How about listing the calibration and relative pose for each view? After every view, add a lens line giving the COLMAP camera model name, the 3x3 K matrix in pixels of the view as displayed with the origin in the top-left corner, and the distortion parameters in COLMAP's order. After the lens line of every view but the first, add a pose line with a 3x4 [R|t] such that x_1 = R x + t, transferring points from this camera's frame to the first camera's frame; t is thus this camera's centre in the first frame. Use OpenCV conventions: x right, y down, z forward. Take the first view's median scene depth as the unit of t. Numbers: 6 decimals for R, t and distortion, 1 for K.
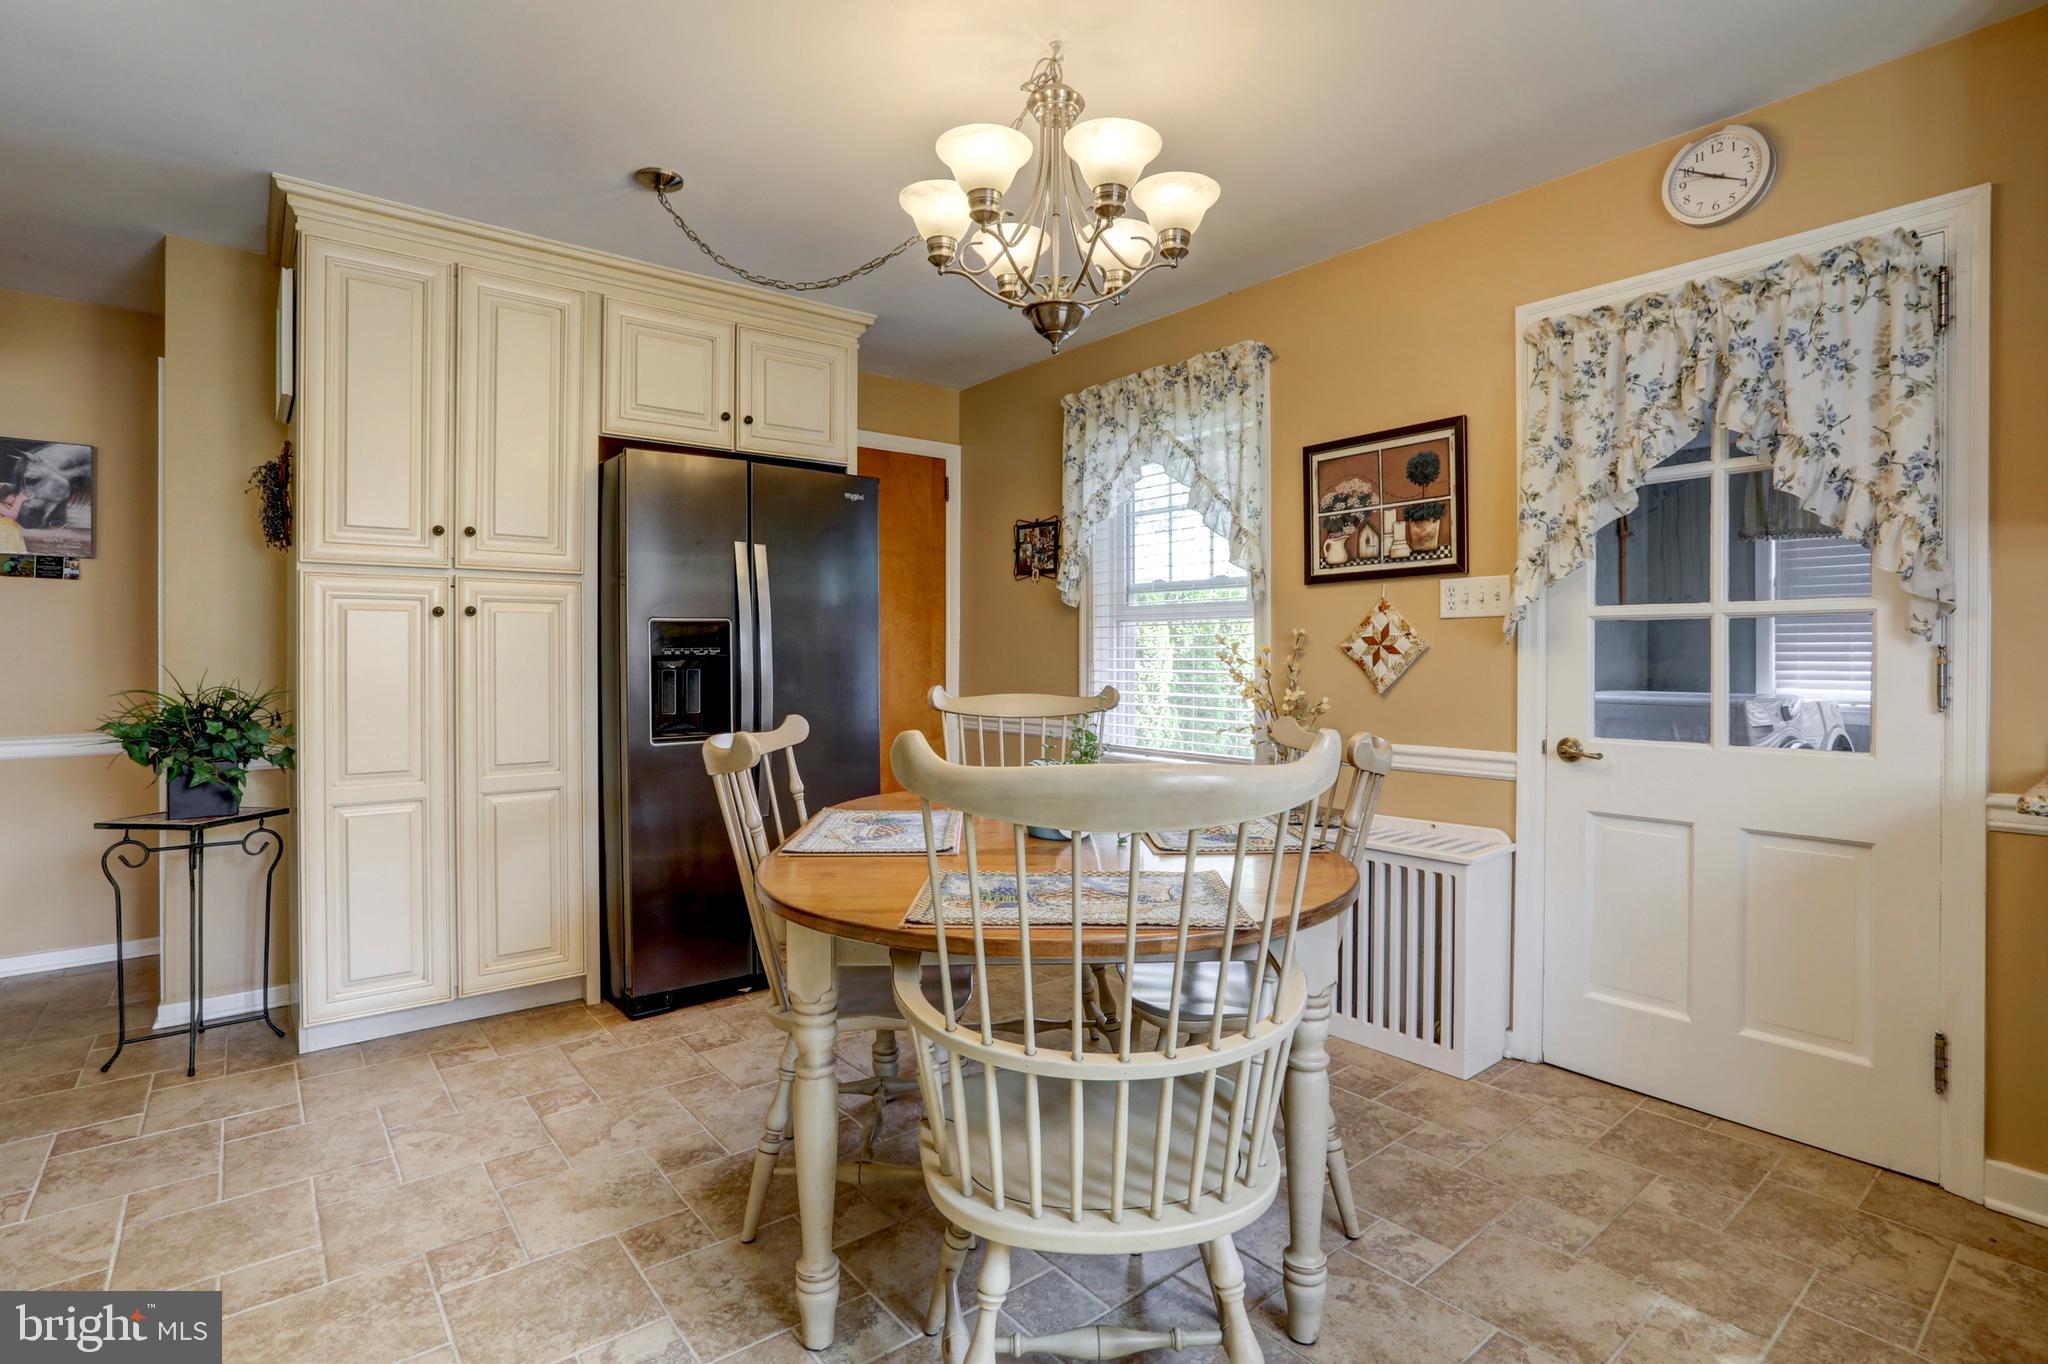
lens RADIAL K [[1001.9, 0, 1034.9], [0, 1001.9, 670.3], [0, 0, 1]] dist [-0.050505, 0.008352]
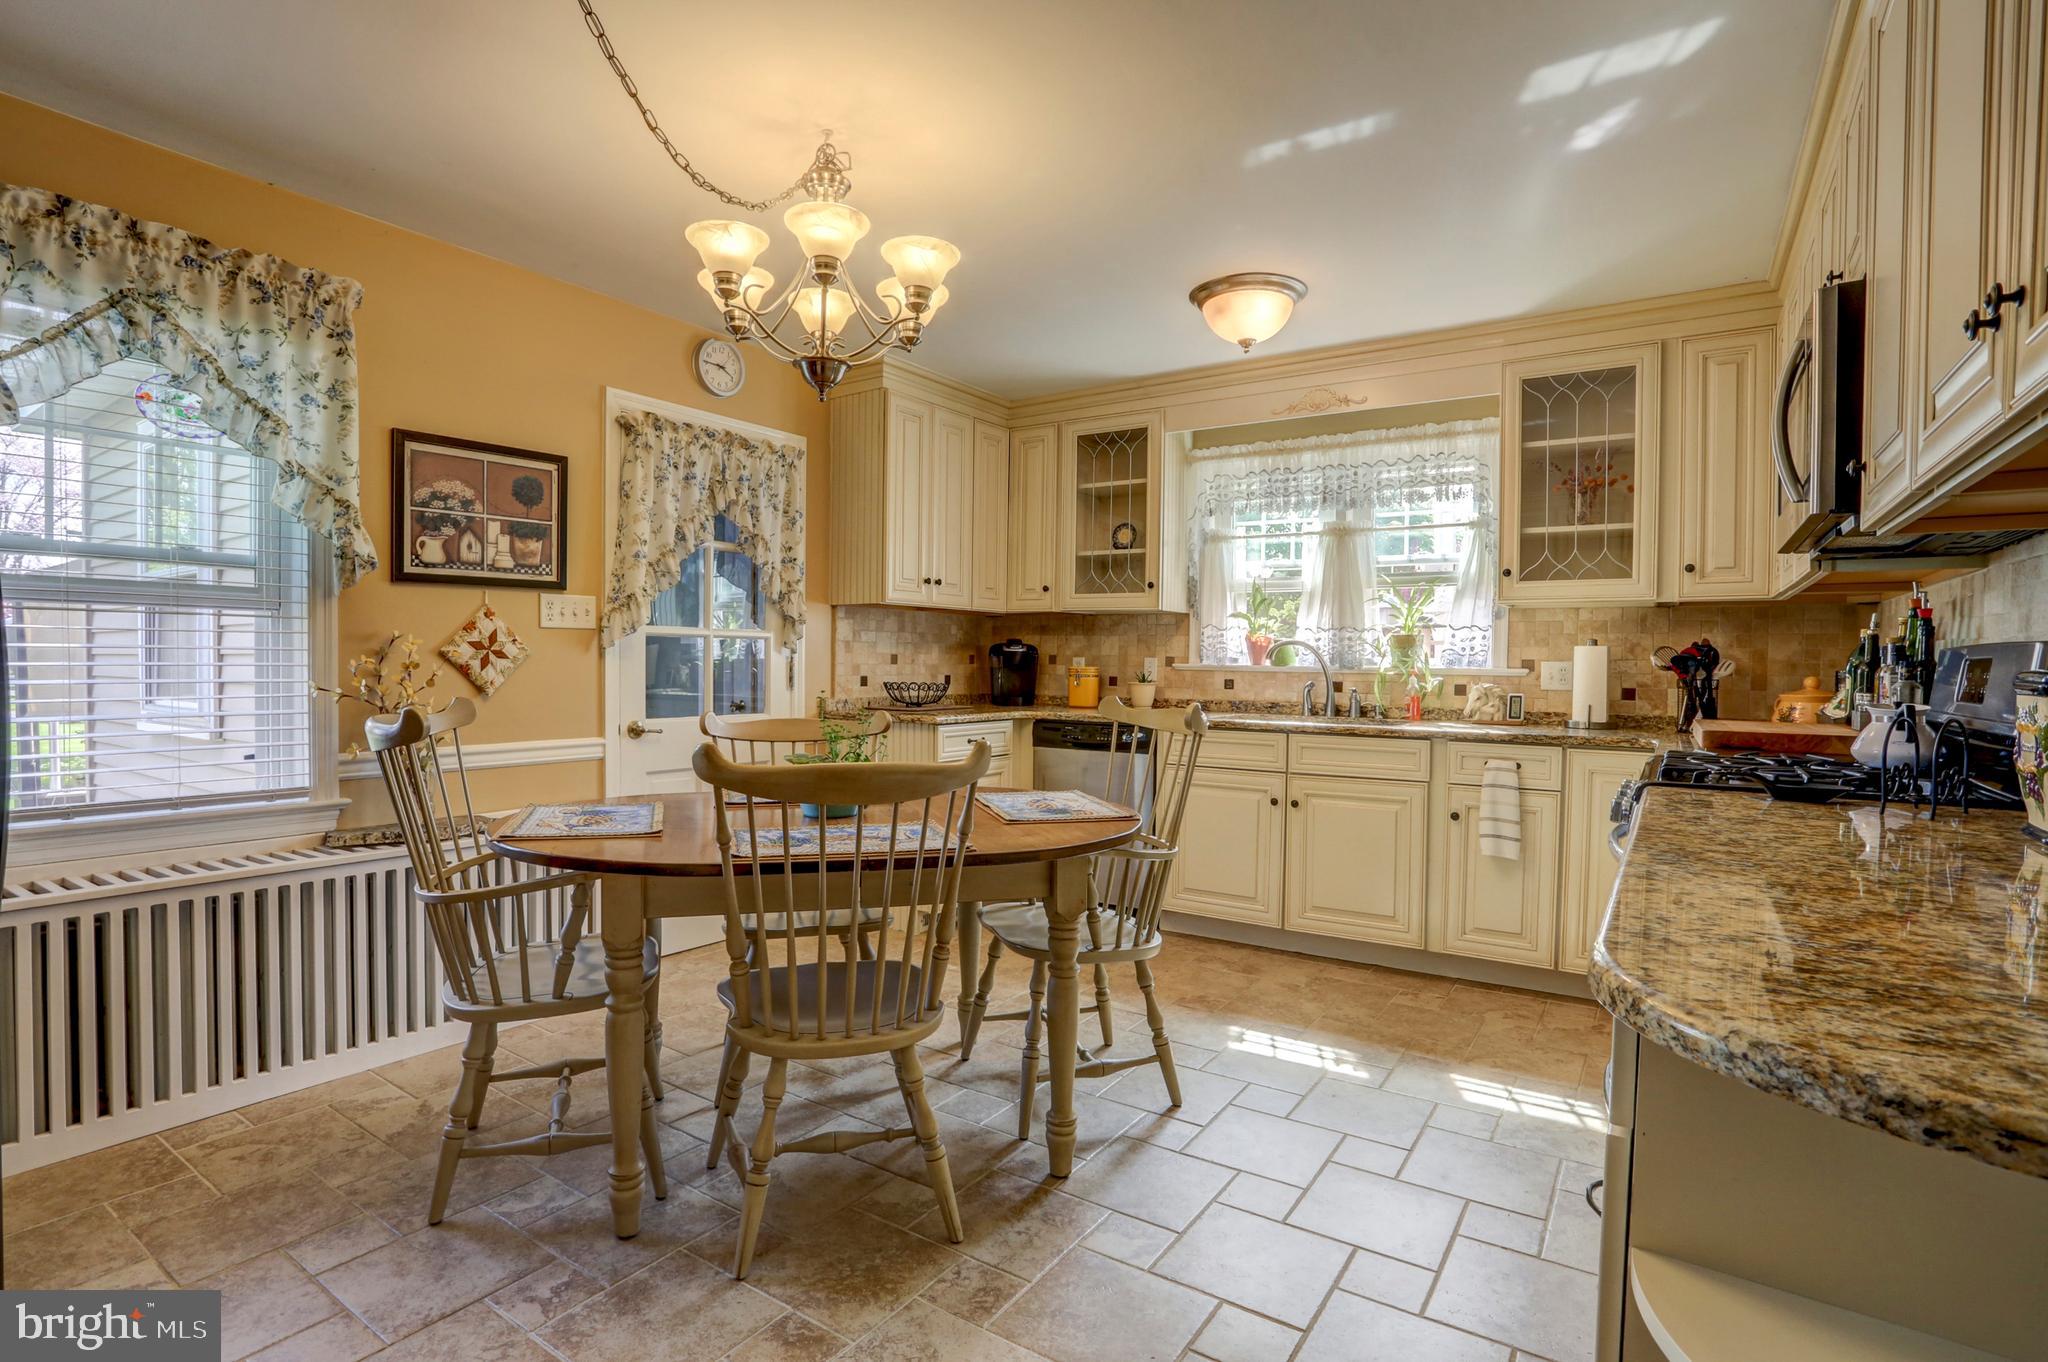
lens RADIAL K [[1001.9, 0, 1032.9], [0, 1001.9, 663.8], [0, 0, 1]] dist [-0.050505, 0.008352]
pose [[-0.292838, -0.013165, 0.956071, -0.803593], [-0.002602, 0.999912, 0.012972, -0.025732], [-0.956159, 0.001311, -0.292847, 0.759761]]
